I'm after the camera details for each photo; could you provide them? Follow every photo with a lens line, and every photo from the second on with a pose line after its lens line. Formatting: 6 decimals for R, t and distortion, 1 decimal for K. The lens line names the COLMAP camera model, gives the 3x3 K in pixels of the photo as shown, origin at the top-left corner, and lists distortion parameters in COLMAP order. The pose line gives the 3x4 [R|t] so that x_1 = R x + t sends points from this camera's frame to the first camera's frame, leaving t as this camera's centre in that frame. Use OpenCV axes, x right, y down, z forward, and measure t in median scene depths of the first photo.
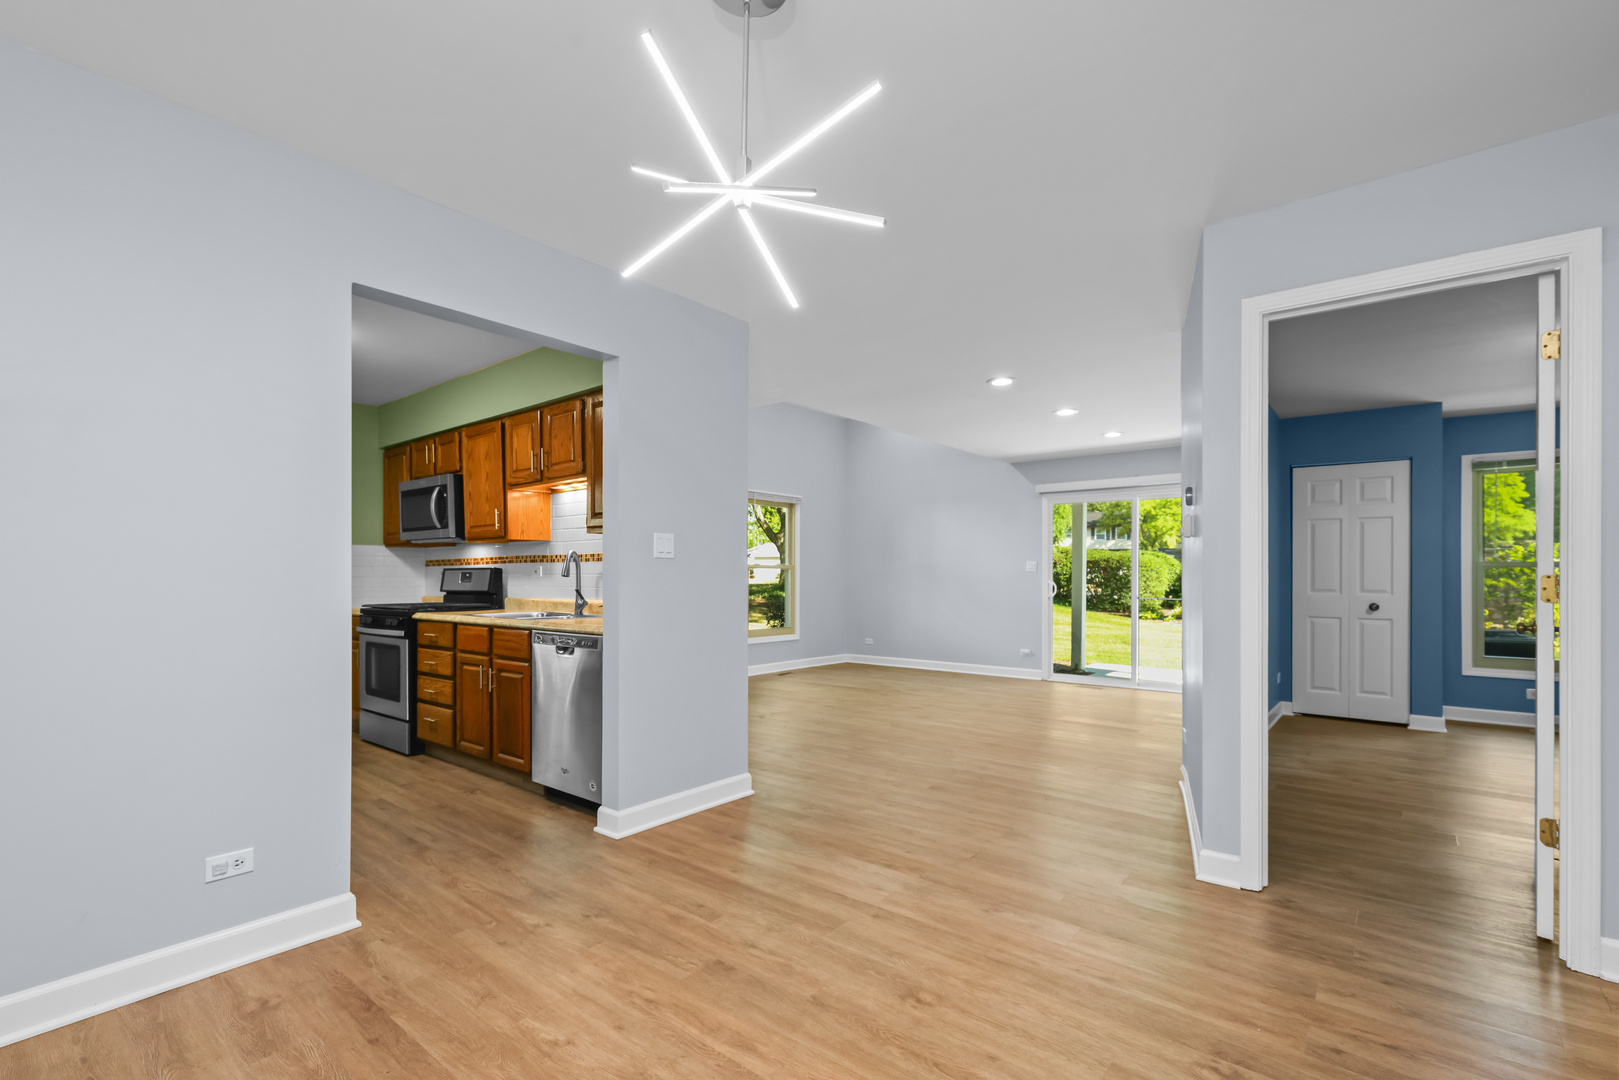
lens RADIAL K [[737.8, 0, 802.8], [0, 737.8, 576.6], [0, 0, 1]] dist [-0.000546, -0.000048]
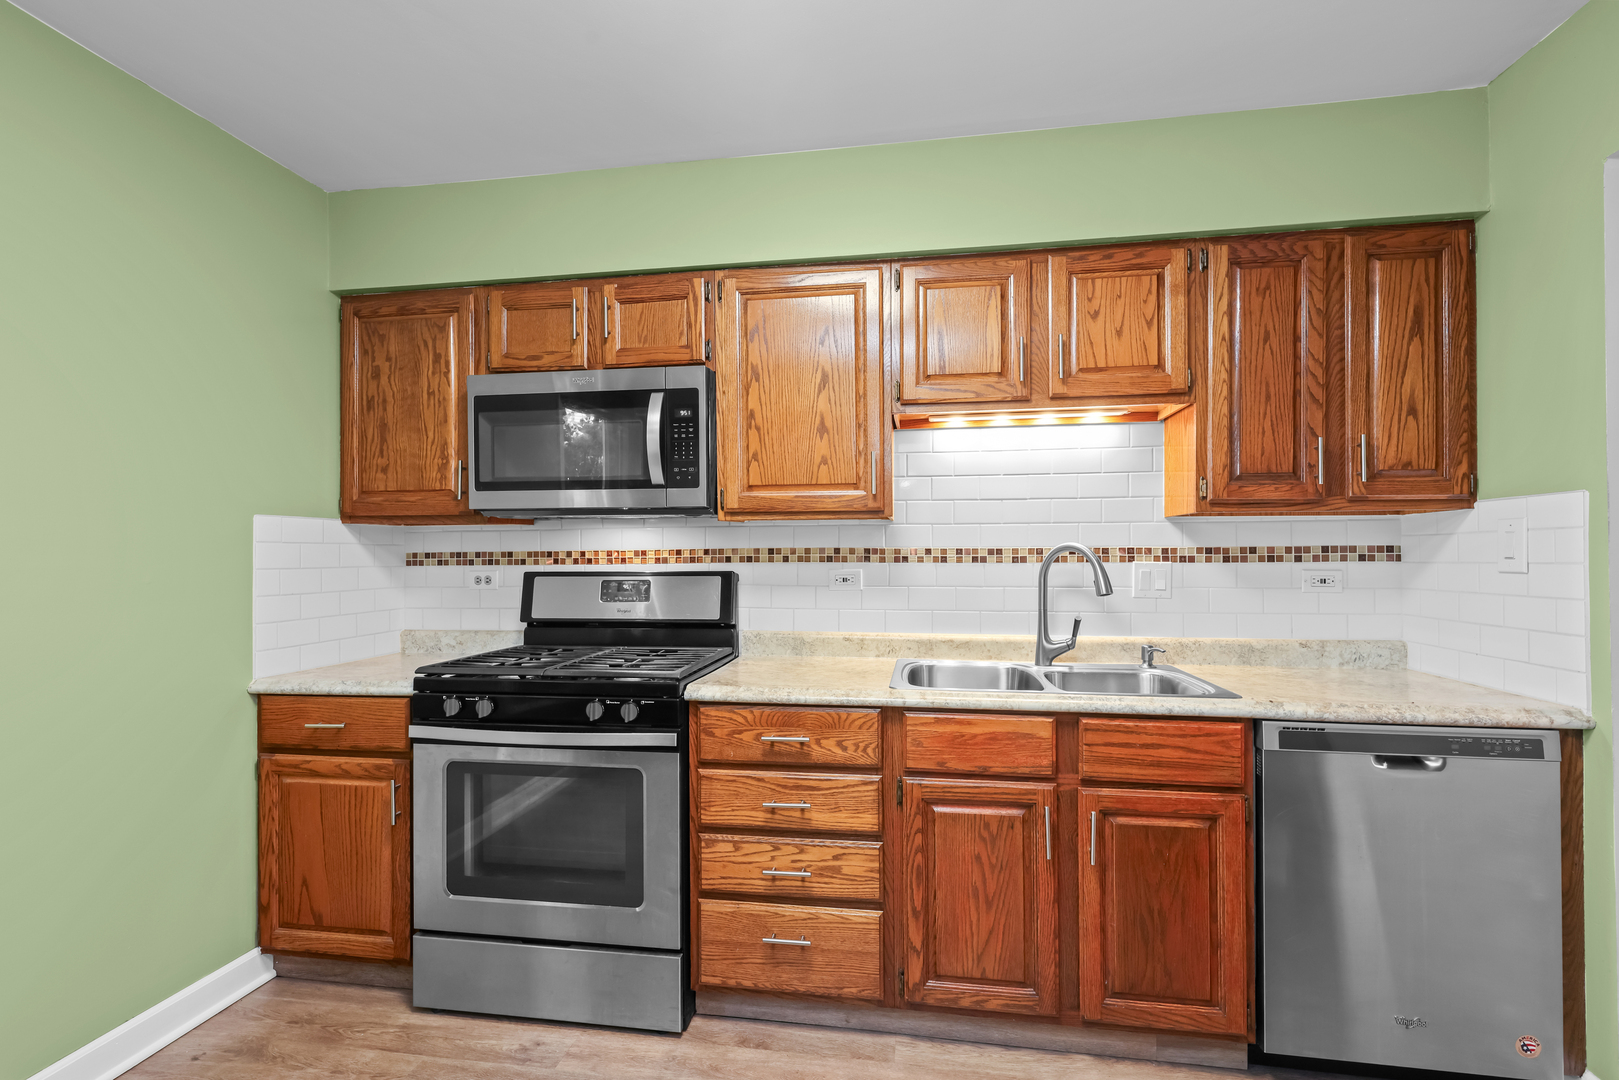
lens RADIAL K [[737.8, 0, 808.8], [0, 737.8, 555.1], [0, 0, 1]] dist [-0.000546, -0.000048]
pose [[0.862591, 0.000523, 0.505902, -0.665366], [0.001103, 0.999995, -0.002915, -0.023393], [-0.505901, 0.003073, 0.862586, 0.590982]]
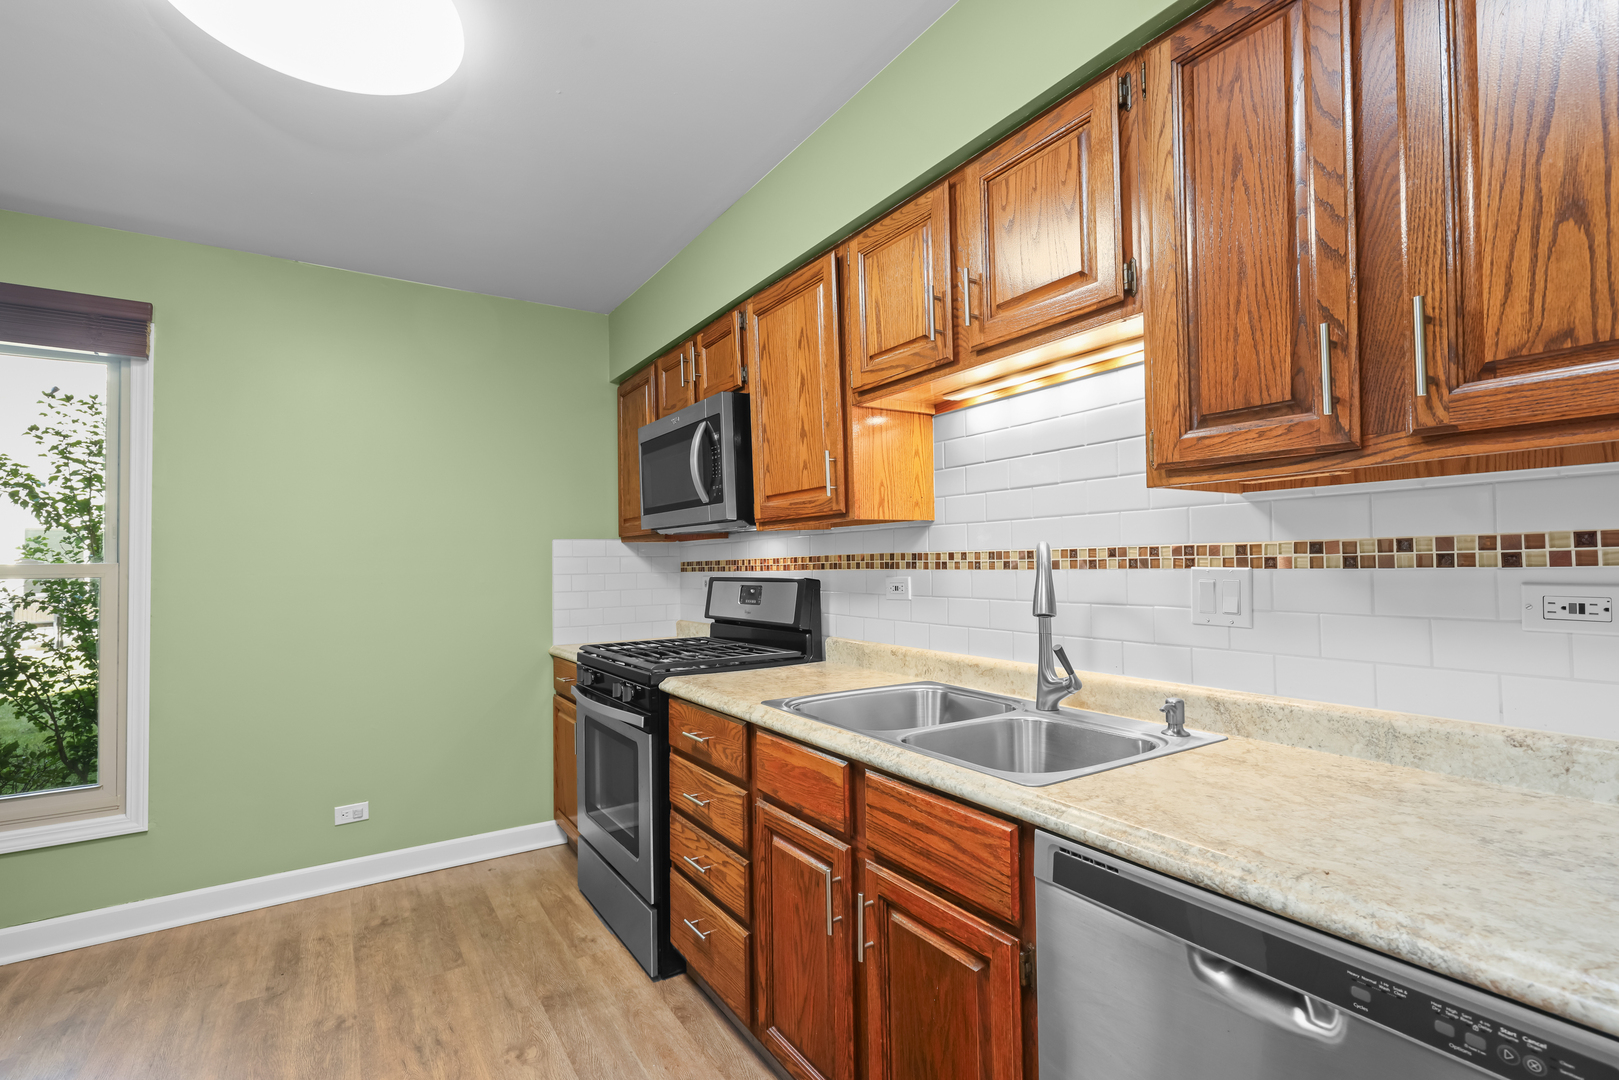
lens RADIAL K [[737.8, 0, 796.4], [0, 737.8, 551.0], [0, 0, 1]] dist [-0.000546, -0.000048]
pose [[0.951515, -0.016638, -0.307153, -0.288406], [0.011345, 0.999755, -0.019010, -0.023137], [0.307394, 0.014604, 0.951470, 0.555708]]
